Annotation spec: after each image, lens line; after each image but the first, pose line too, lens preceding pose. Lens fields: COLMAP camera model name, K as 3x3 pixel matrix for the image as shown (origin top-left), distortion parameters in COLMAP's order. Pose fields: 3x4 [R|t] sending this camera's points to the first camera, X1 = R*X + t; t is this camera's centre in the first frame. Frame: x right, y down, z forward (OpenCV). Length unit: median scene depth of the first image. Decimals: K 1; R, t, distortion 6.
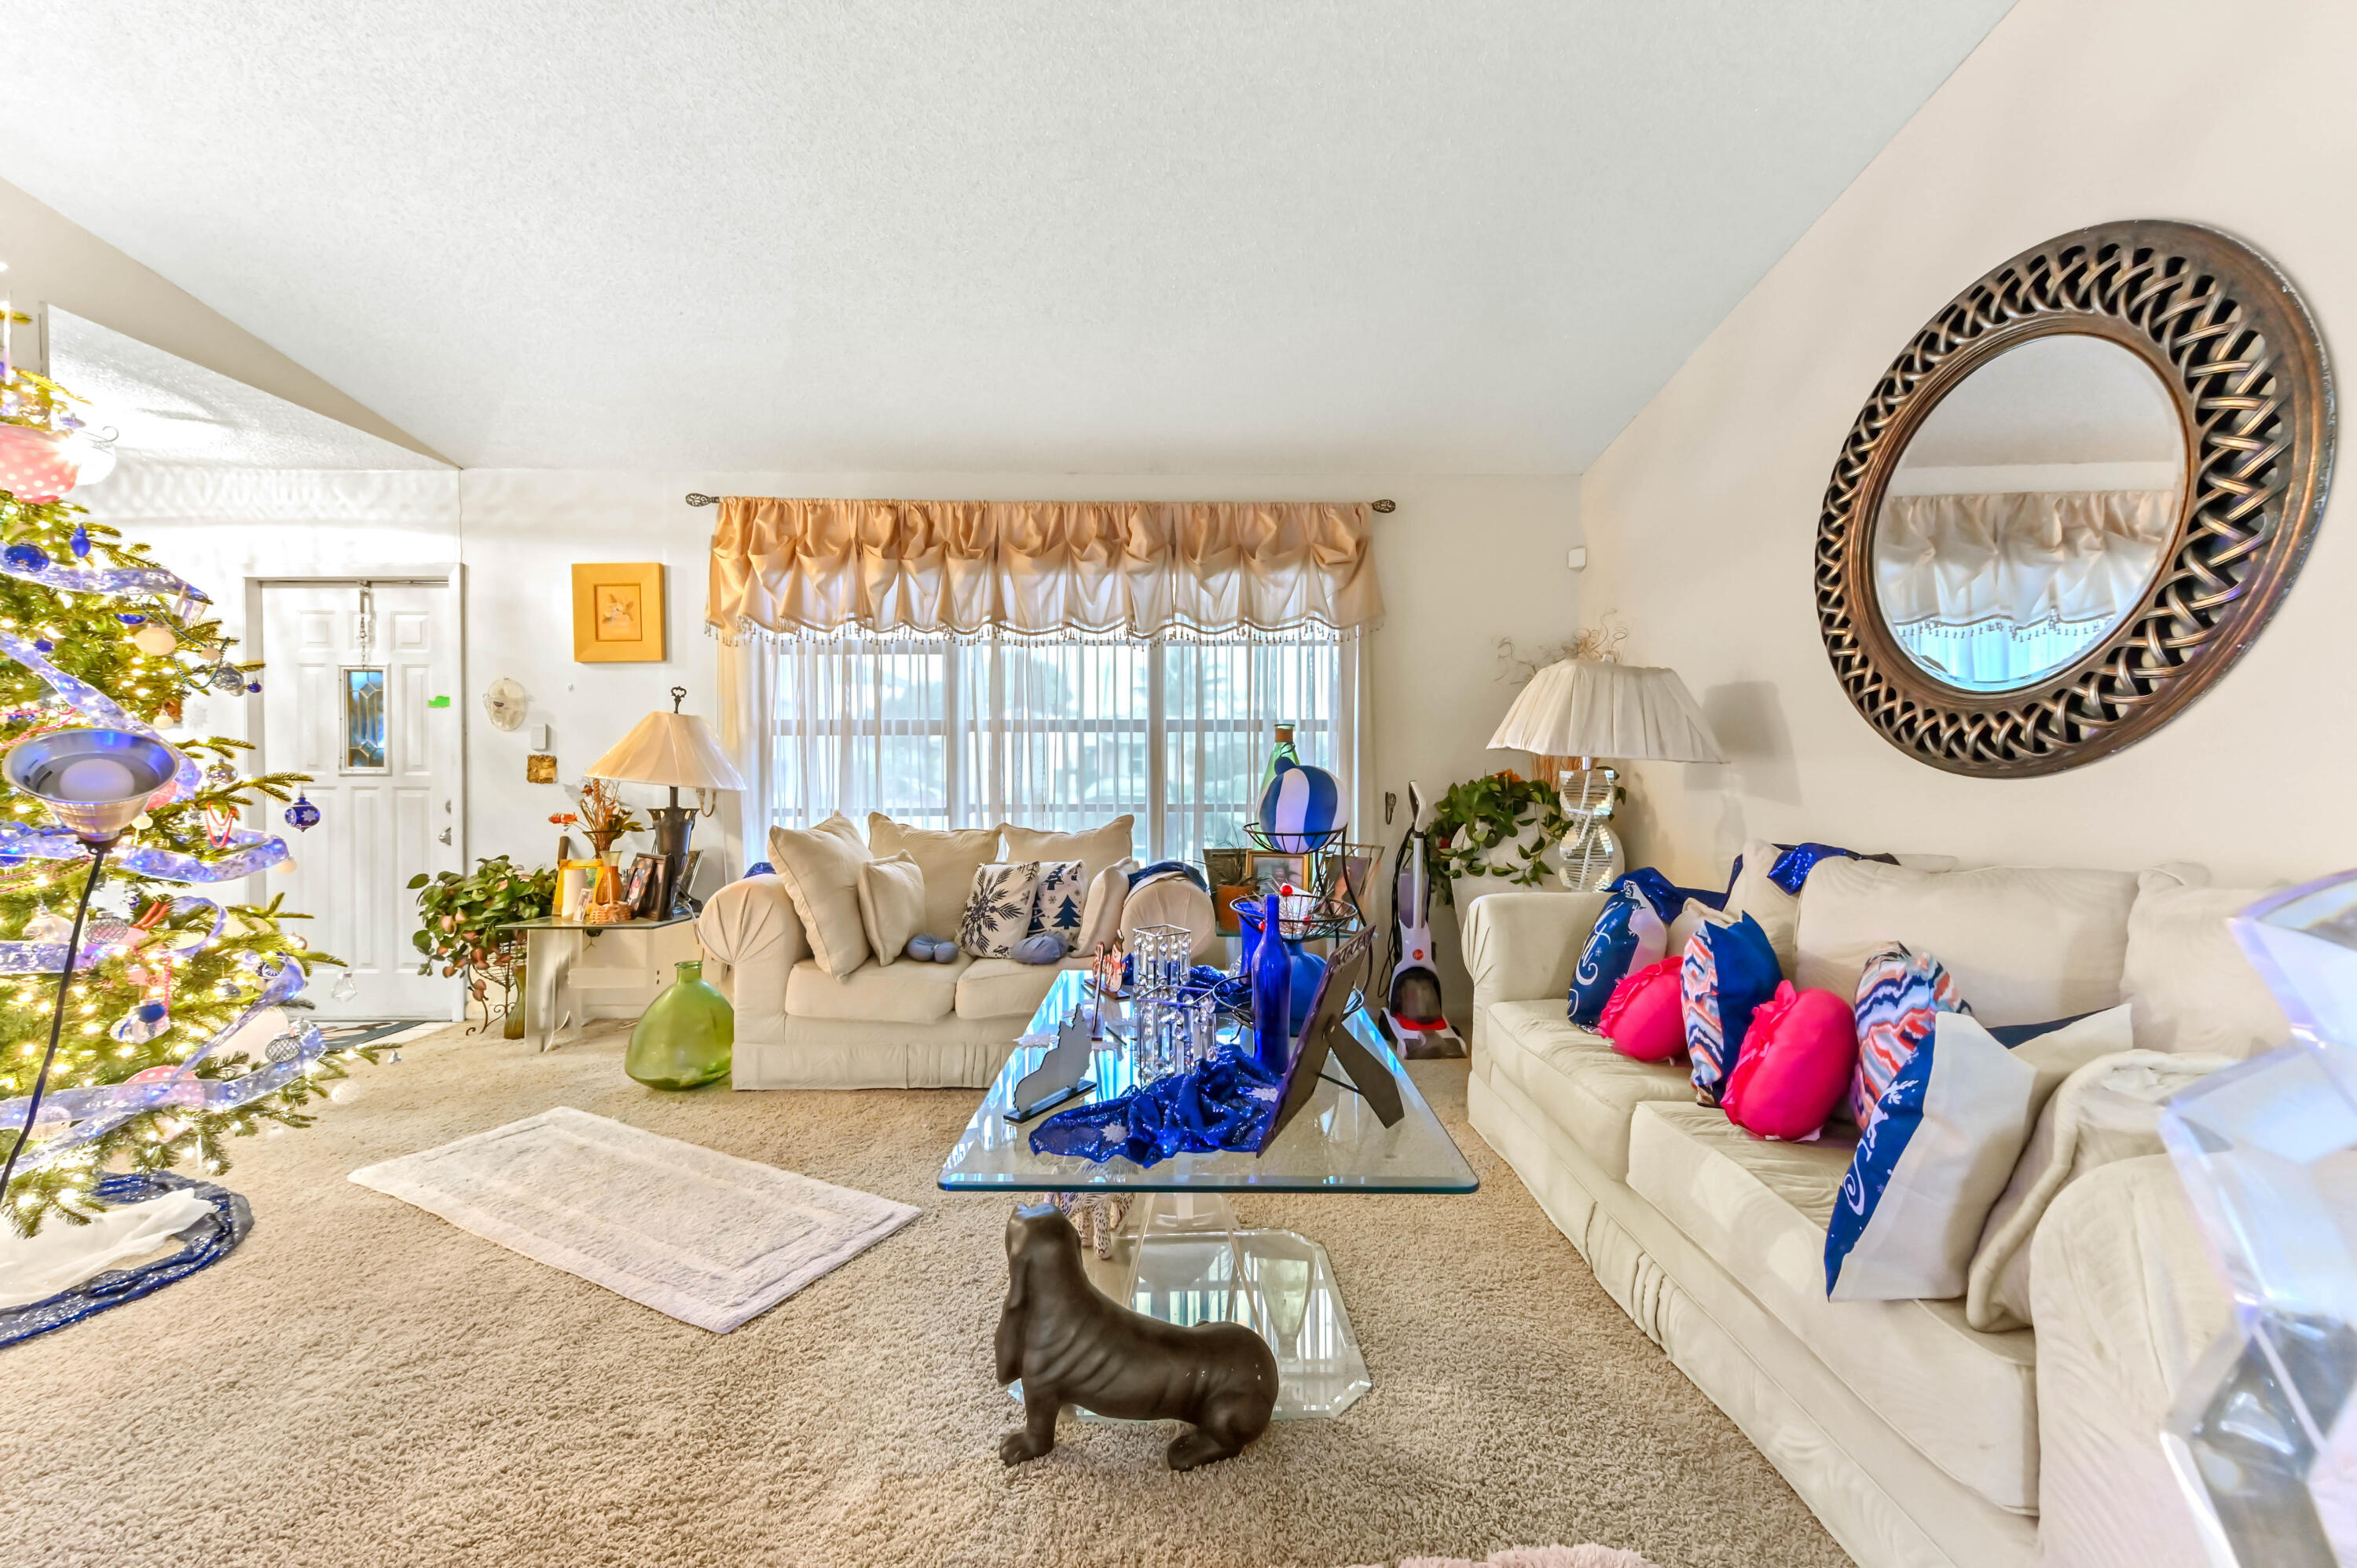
lens RADIAL K [[935.4, 0, 1181.0], [0, 935.4, 775.7], [0, 0, 1]] dist [0.018870, -0.000406]
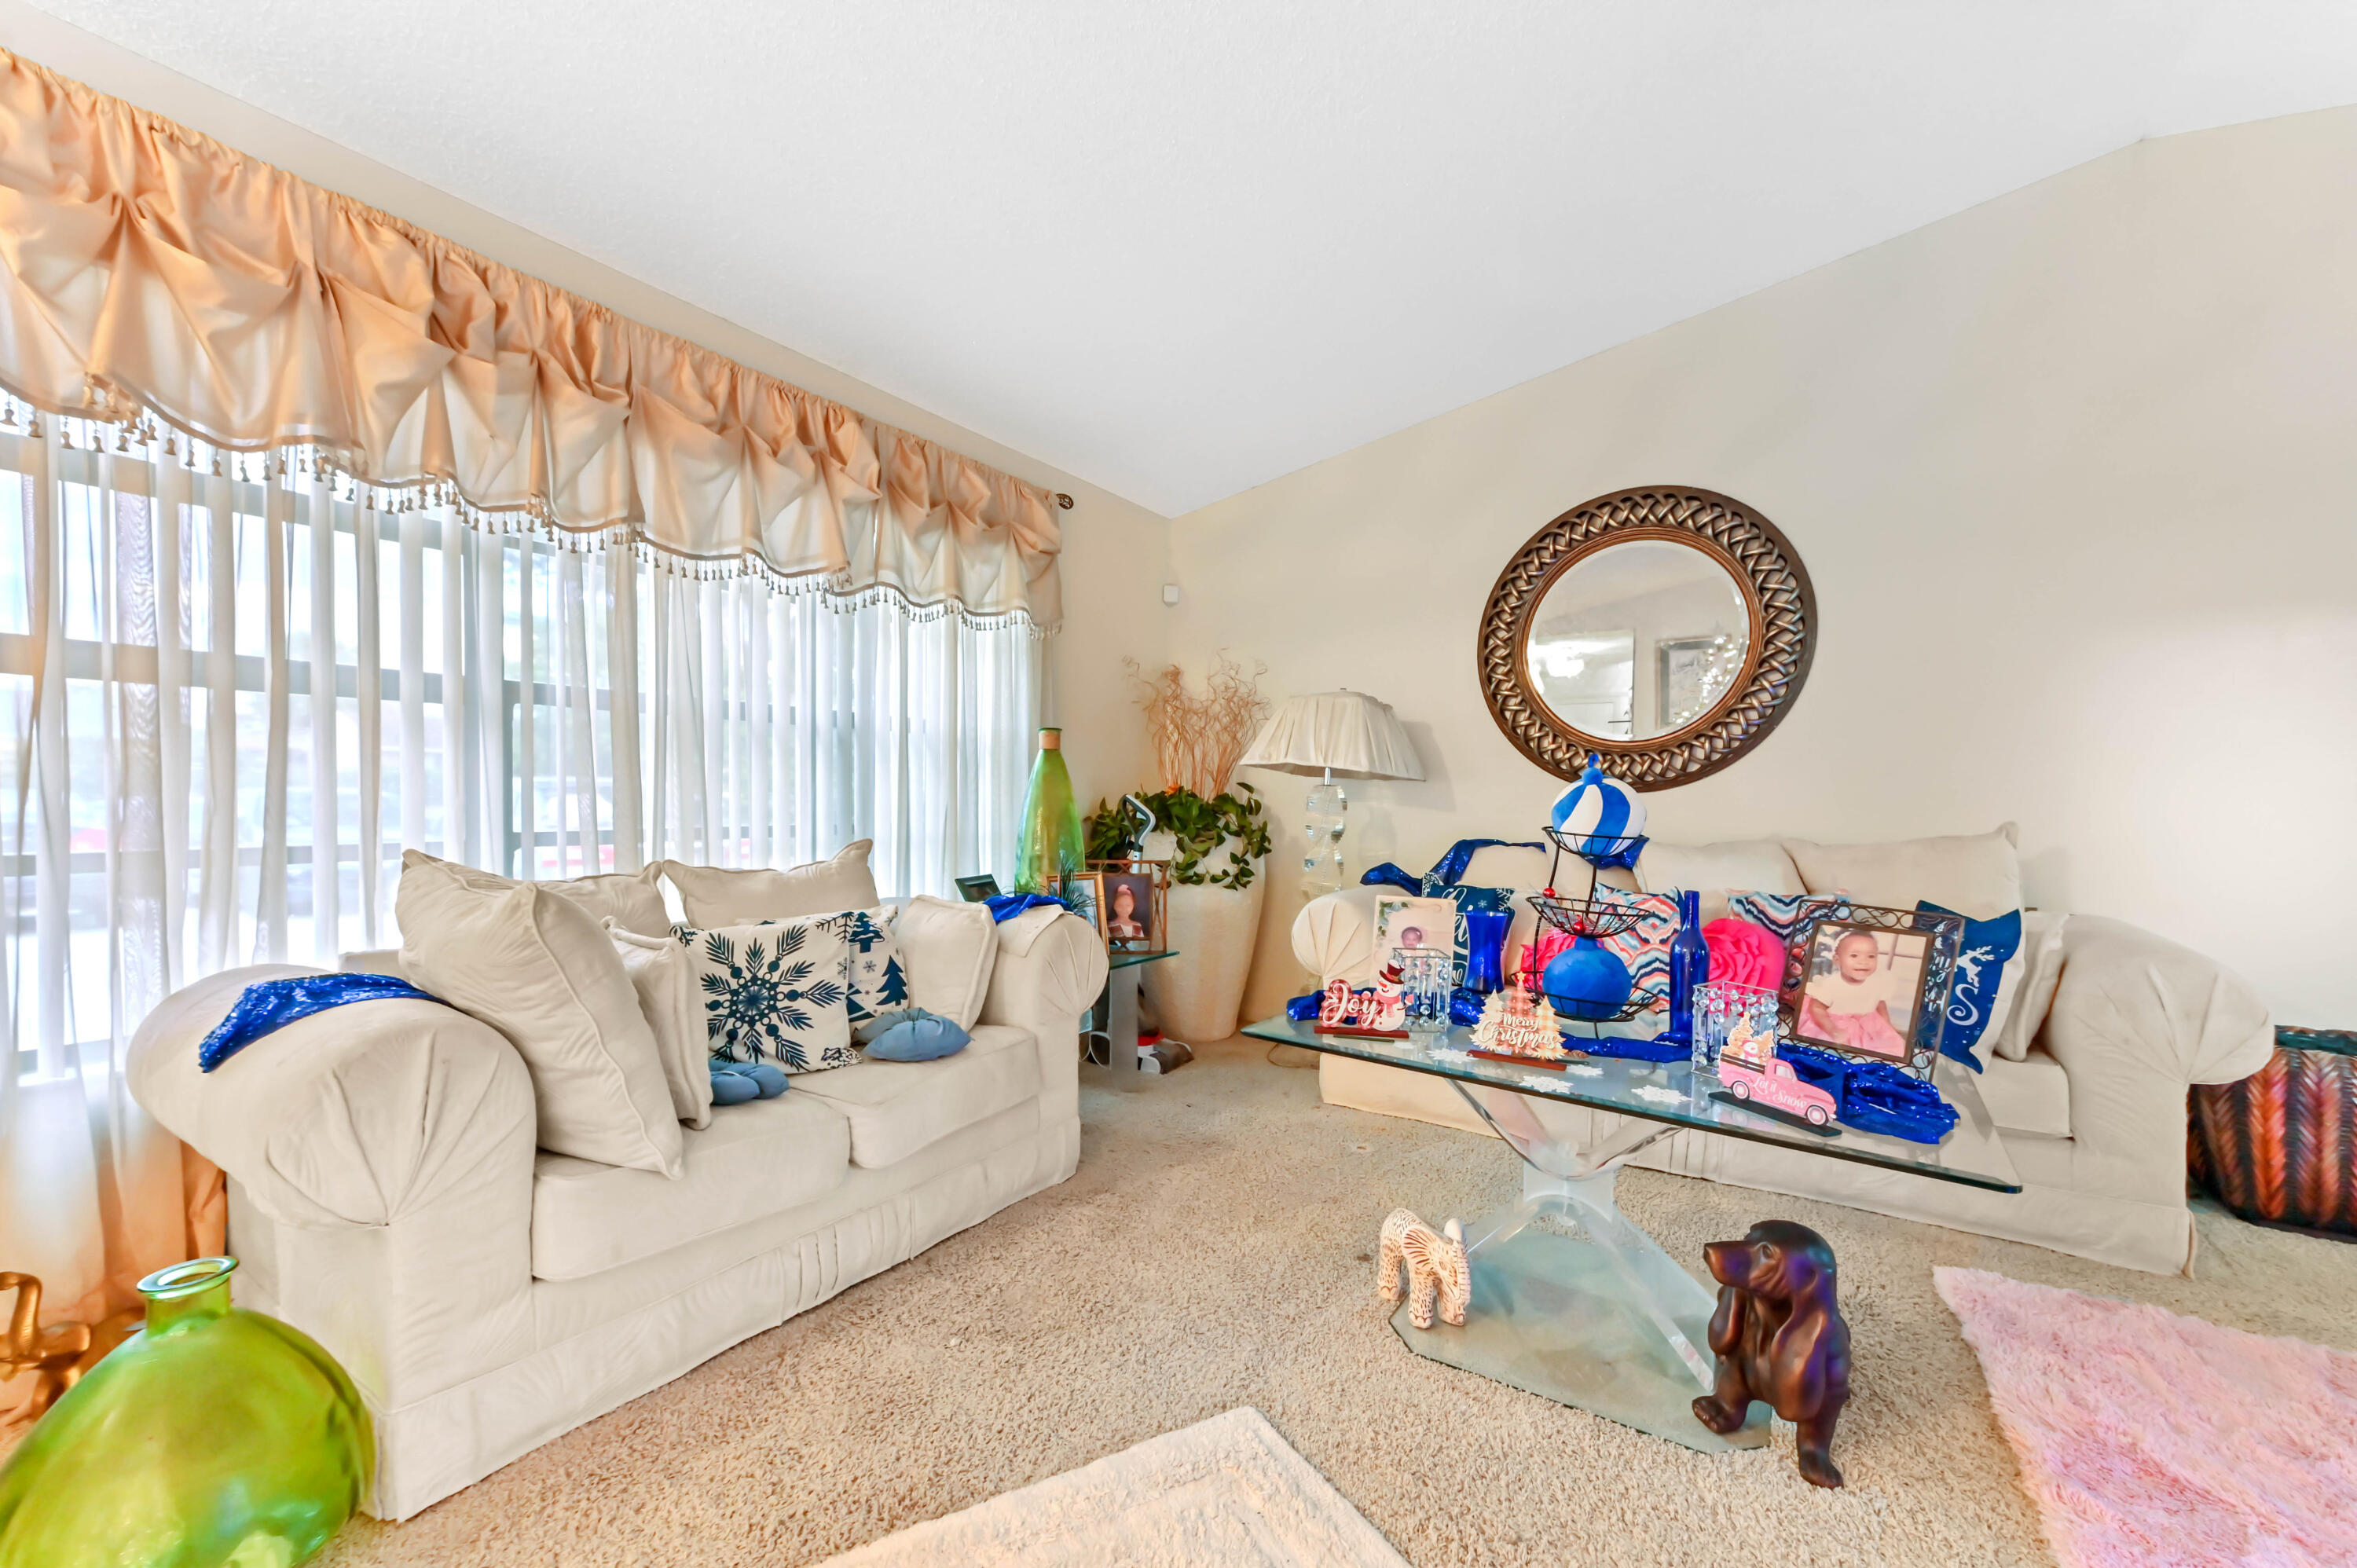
lens RADIAL K [[935.4, 0, 1198.4], [0, 935.4, 799.6], [0, 0, 1]] dist [0.018870, -0.000406]
pose [[0.552753, -0.000124, 0.833345, -0.498325], [-0.003953, 0.999988, 0.002770, 0.007865], [-0.833336, -0.004826, 0.552746, 0.372701]]
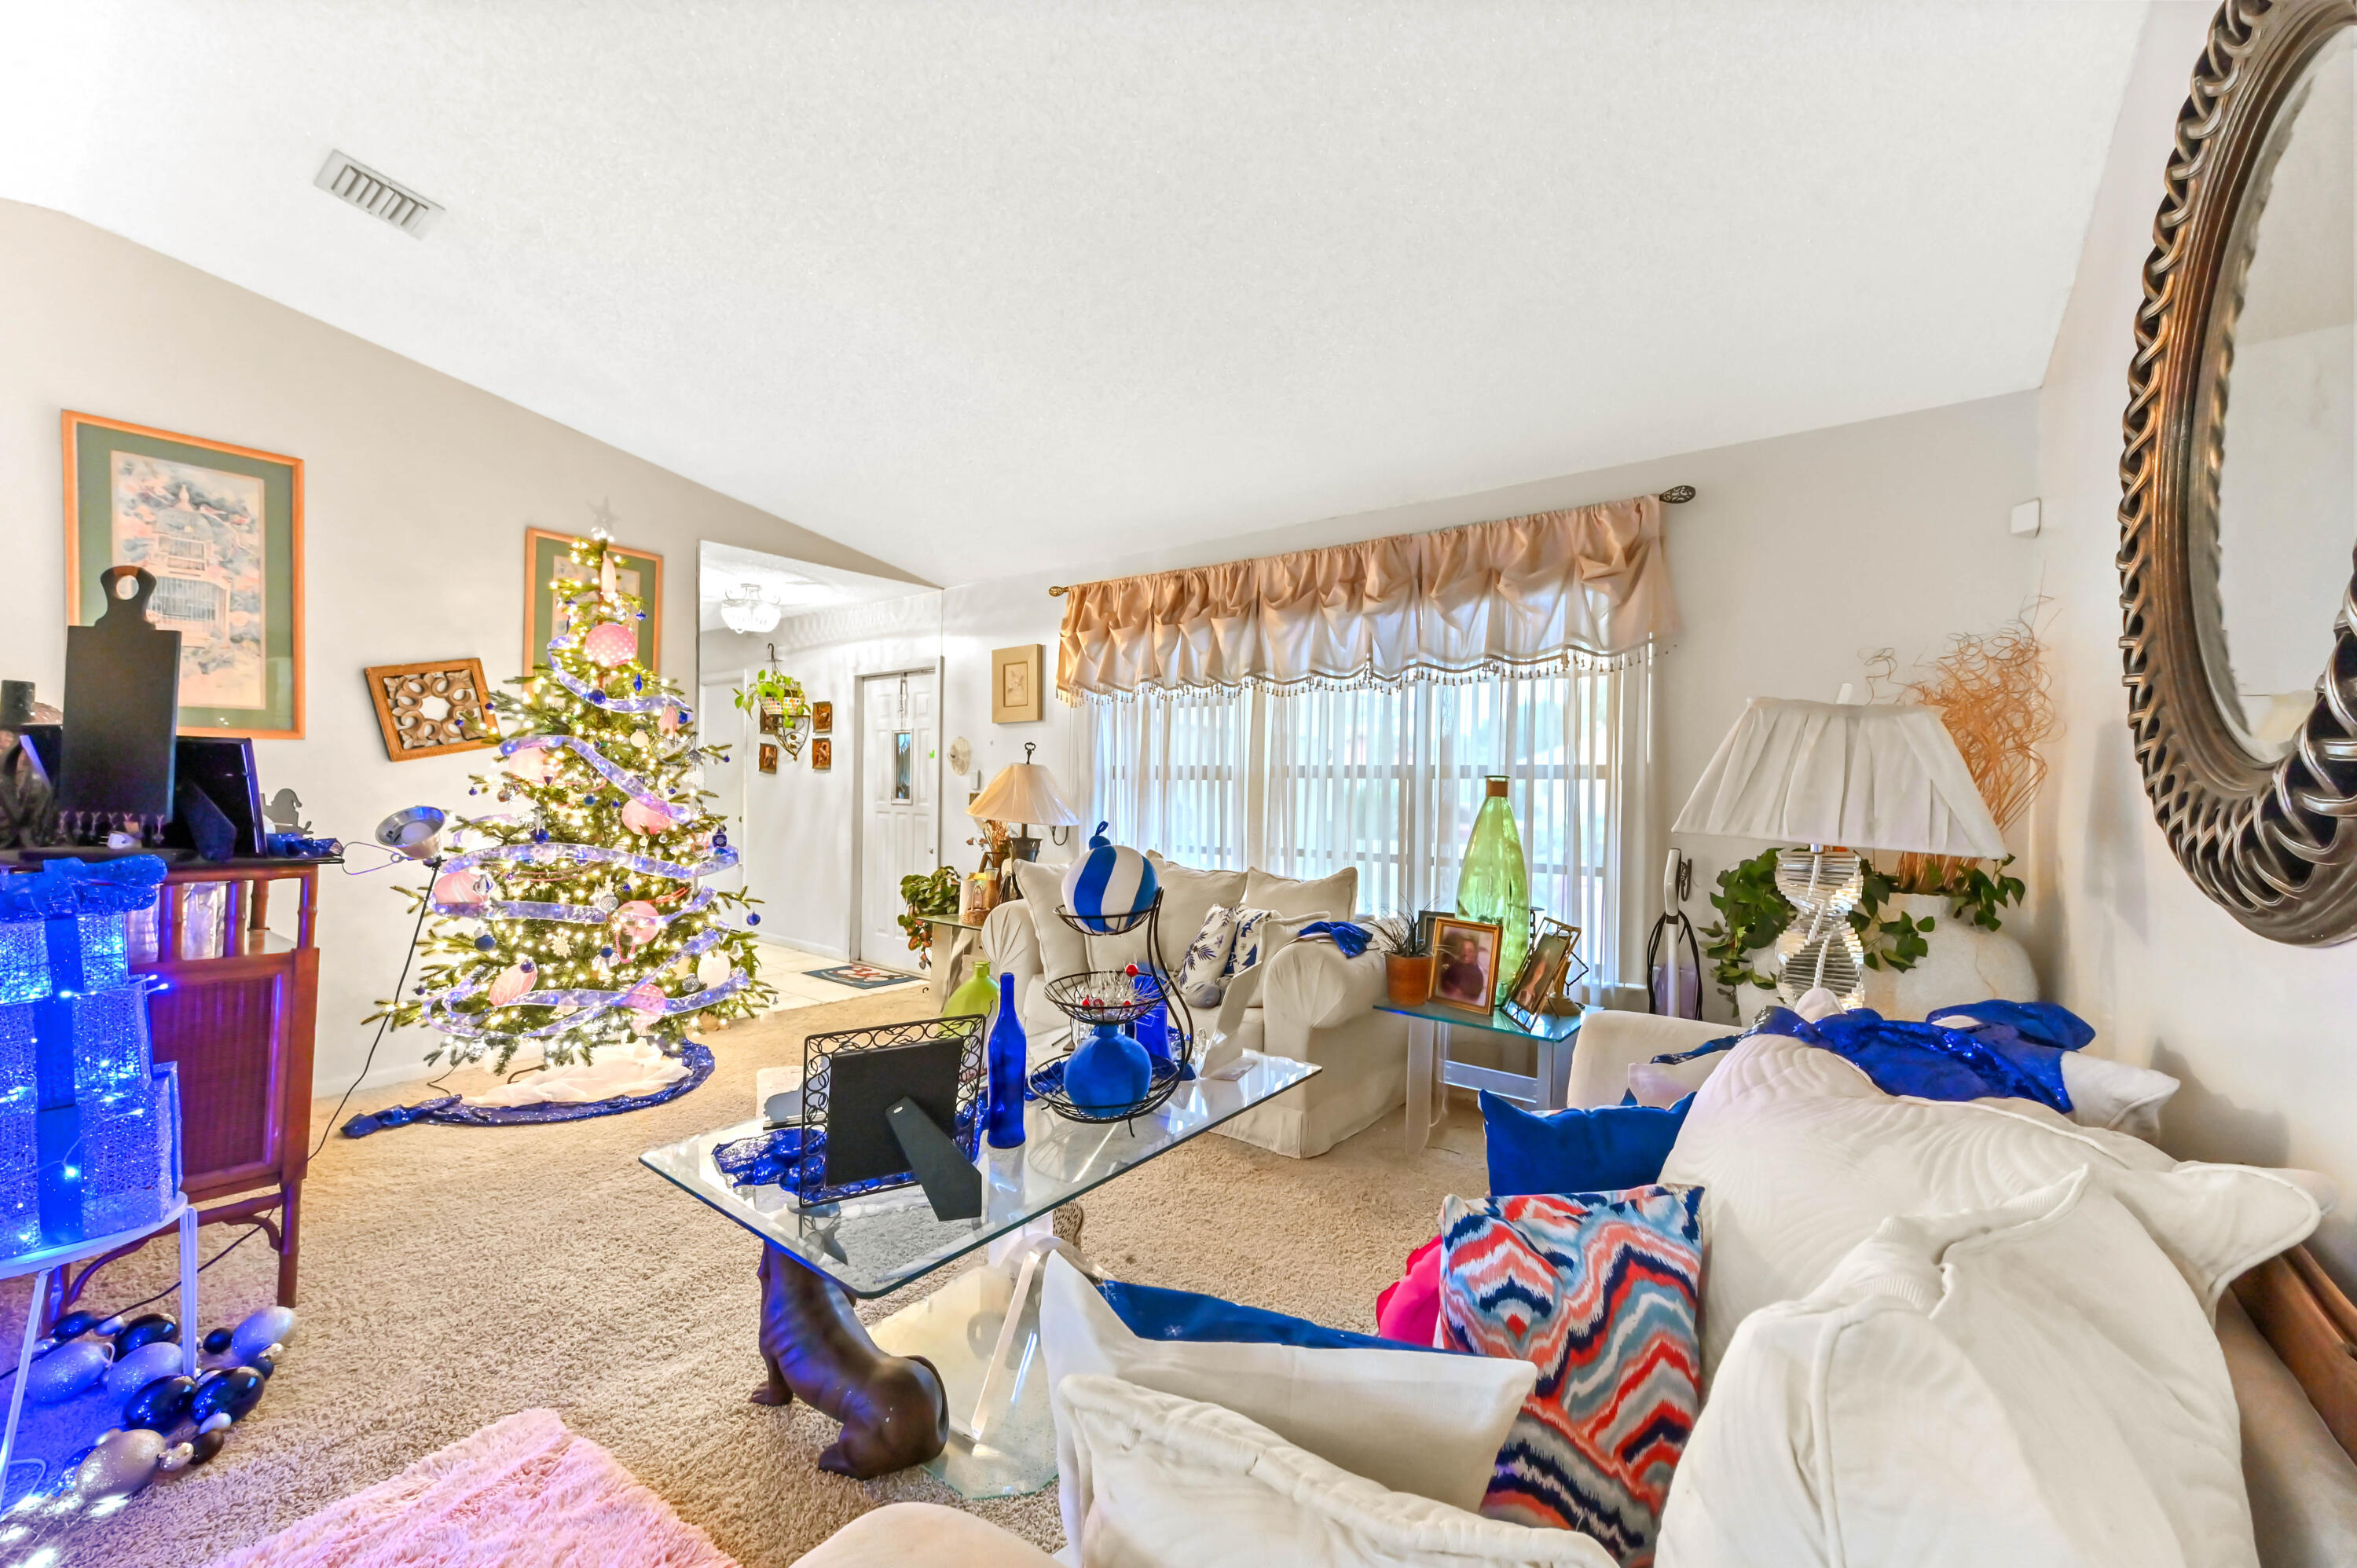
lens RADIAL K [[935.4, 0, 1179.0], [0, 935.4, 786.1], [0, 0, 1]] dist [0.018870, -0.000406]
pose [[0.788587, 0.012825, -0.614790, 0.380587], [-0.018394, 0.999827, -0.002737, -0.034504], [0.614649, 0.013467, 0.788686, 0.125767]]
